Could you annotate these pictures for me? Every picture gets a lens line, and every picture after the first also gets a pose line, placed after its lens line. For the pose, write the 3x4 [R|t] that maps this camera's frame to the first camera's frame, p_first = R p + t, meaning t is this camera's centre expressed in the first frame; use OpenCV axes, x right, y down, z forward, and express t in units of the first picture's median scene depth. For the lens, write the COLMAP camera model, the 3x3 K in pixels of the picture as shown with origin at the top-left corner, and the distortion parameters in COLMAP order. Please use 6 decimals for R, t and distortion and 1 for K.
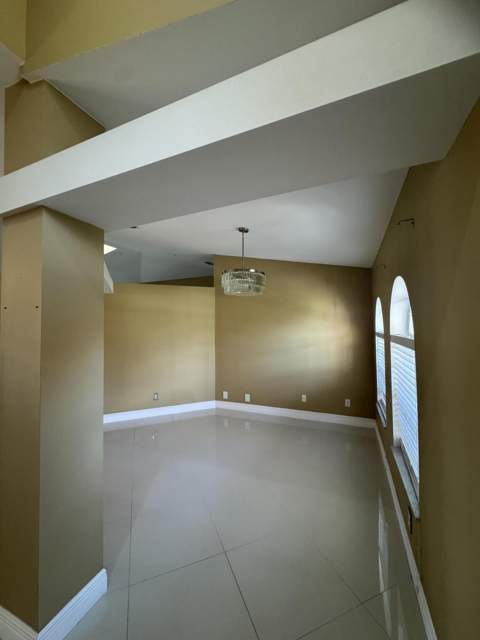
lens RADIAL K [[255.1, 0, 239.5], [0, 255.1, 320.1], [0, 0, 1]] dist [0.001796, 0.001005]
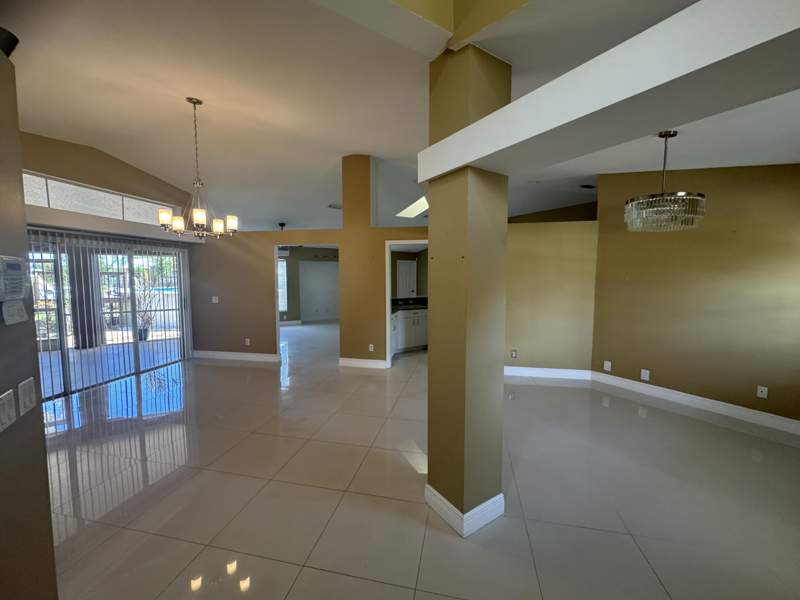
lens RADIAL K [[318.8, 0, 401.9], [0, 318.8, 299.4], [0, 0, 1]] dist [0.001796, 0.001005]
pose [[0.833223, 0.052529, -0.550436, -0.068943], [0.006966, 0.994401, 0.105442, -0.005176], [0.552893, -0.091692, 0.828192, -0.121777]]
